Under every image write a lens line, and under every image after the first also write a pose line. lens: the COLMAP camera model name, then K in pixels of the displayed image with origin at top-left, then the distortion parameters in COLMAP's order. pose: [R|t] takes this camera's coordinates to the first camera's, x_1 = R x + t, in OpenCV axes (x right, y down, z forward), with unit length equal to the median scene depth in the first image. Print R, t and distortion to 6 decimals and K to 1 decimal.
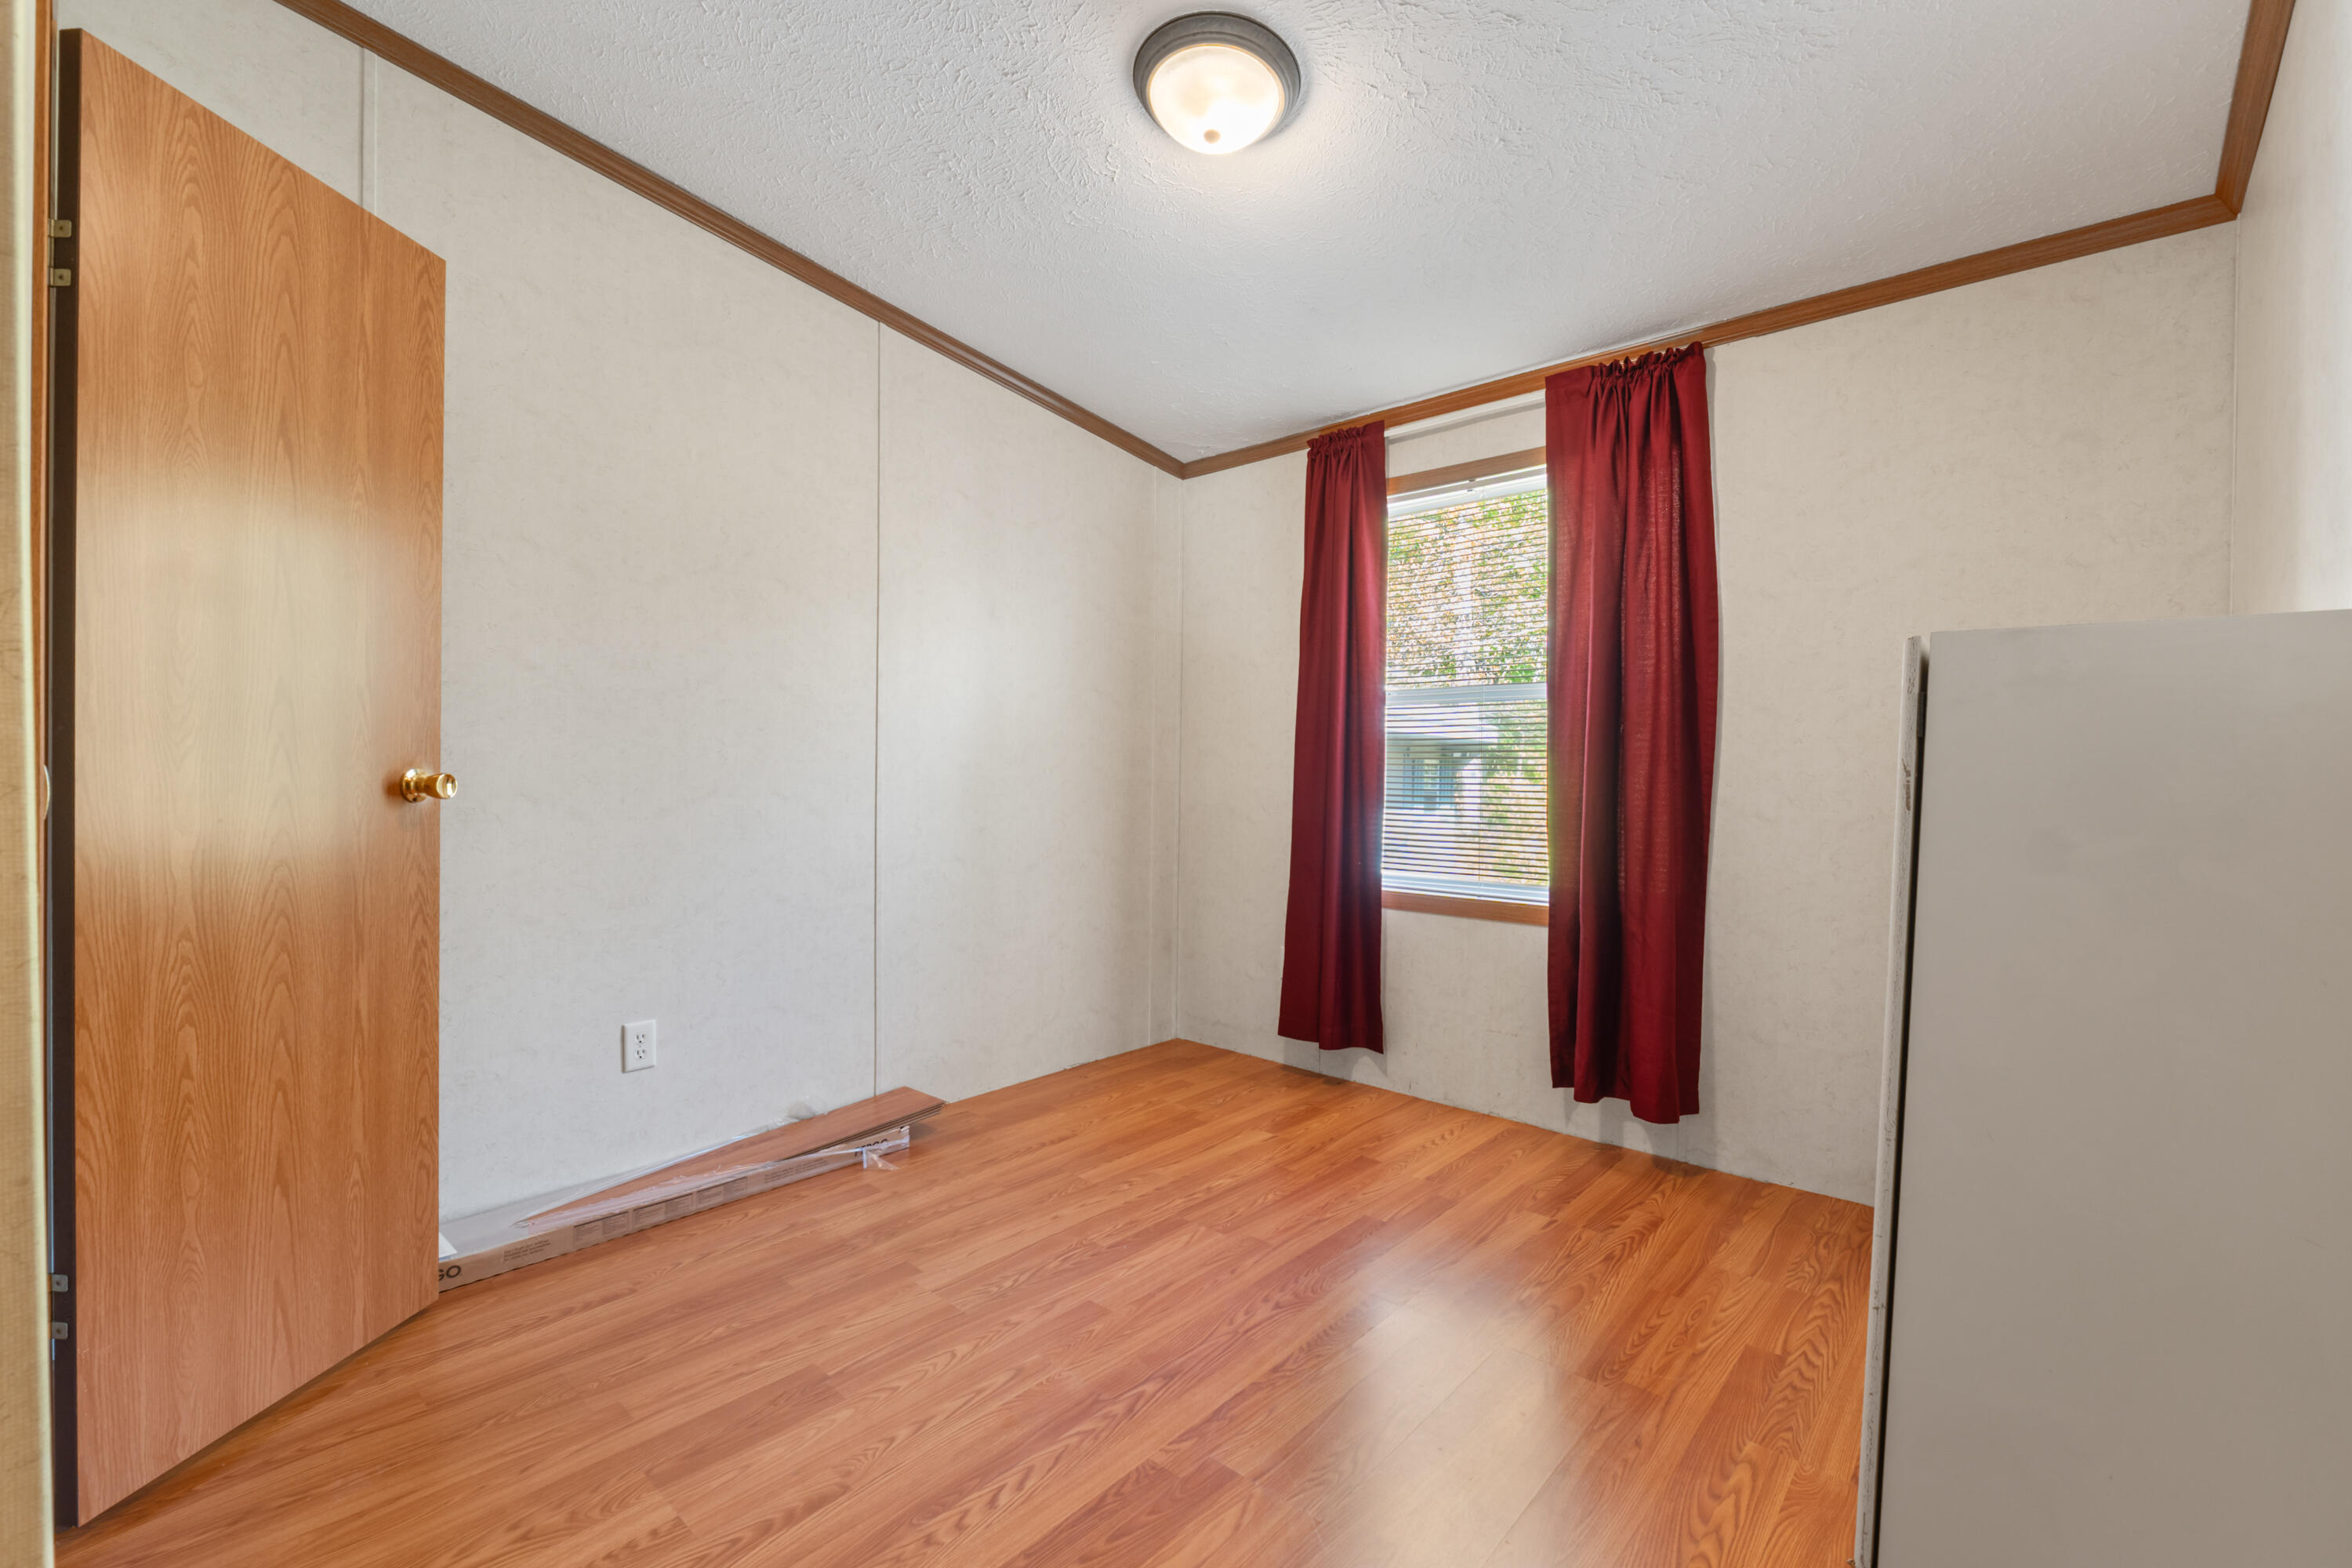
lens RADIAL K [[1001.3, 0, 1165.6], [0, 1001.3, 774.4], [0, 0, 1]] dist [-0.000376, 0.000052]
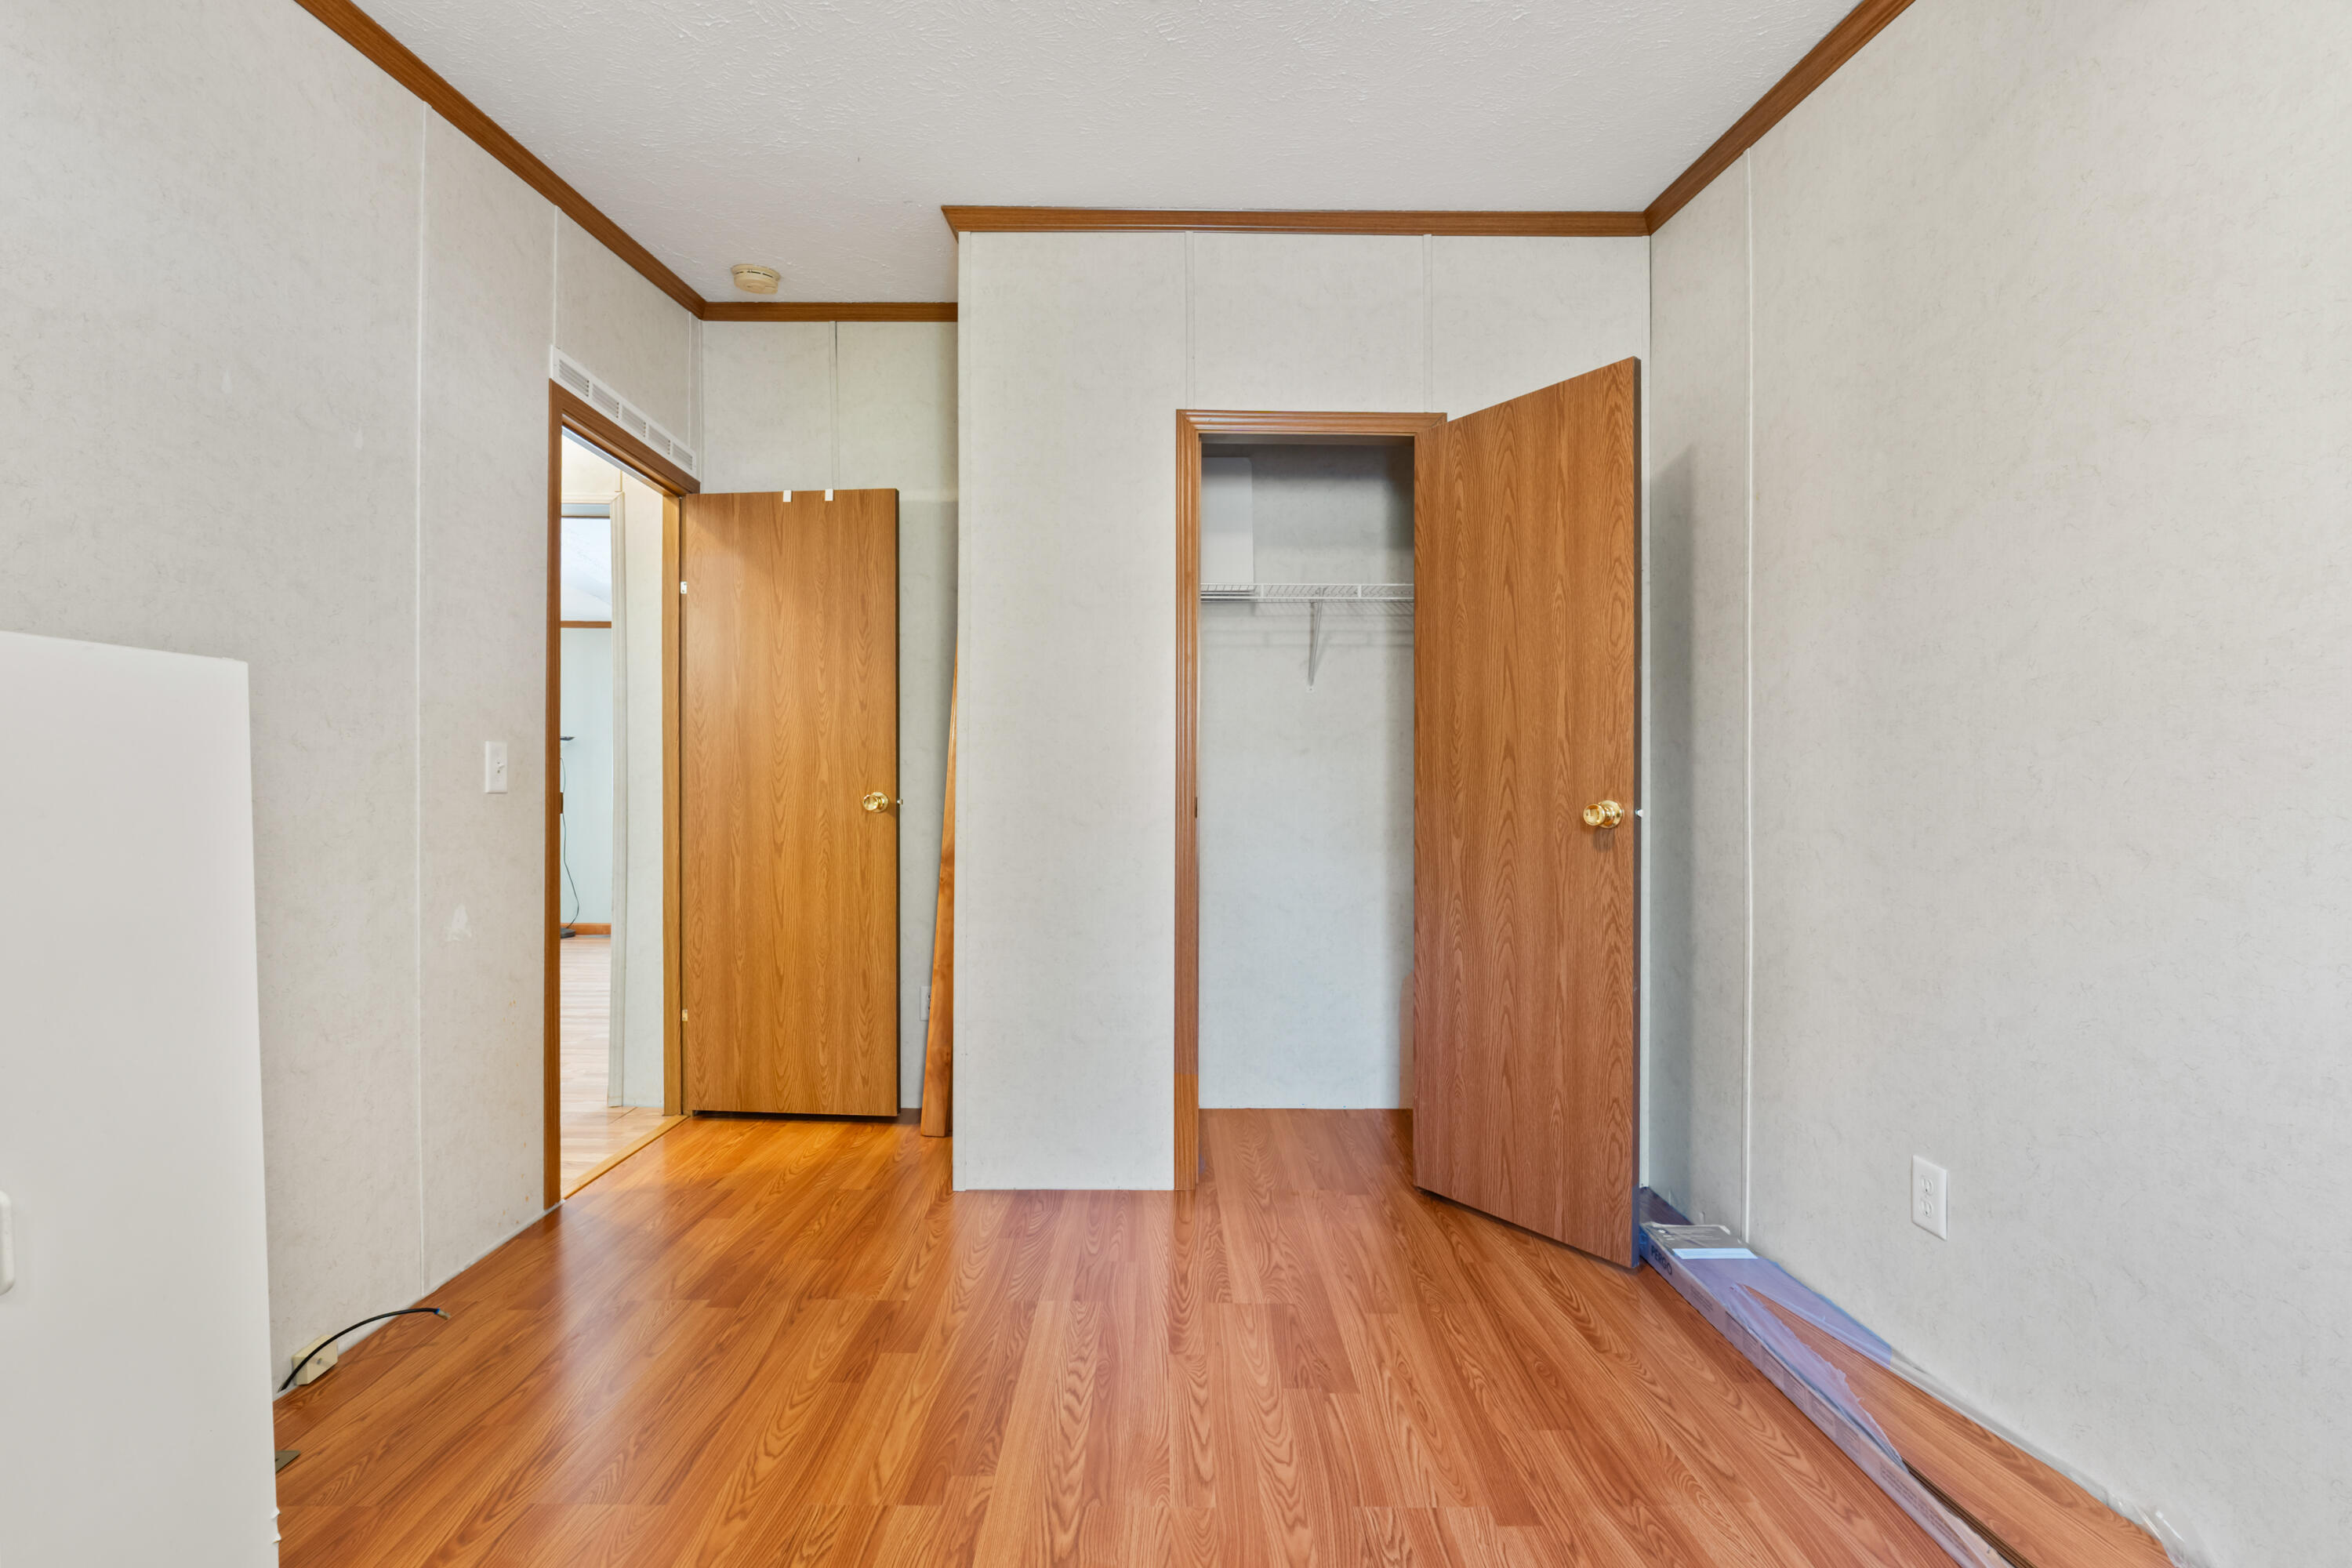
lens RADIAL K [[1001.3, 0, 1165.6], [0, 1001.3, 774.4], [0, 0, 1]] dist [-0.000376, 0.000052]
pose [[-0.739755, -0.030493, -0.672185, 0.511021], [-0.011410, 0.999397, -0.032780, 0.009468], [0.672779, -0.016580, -0.739657, 1.728314]]
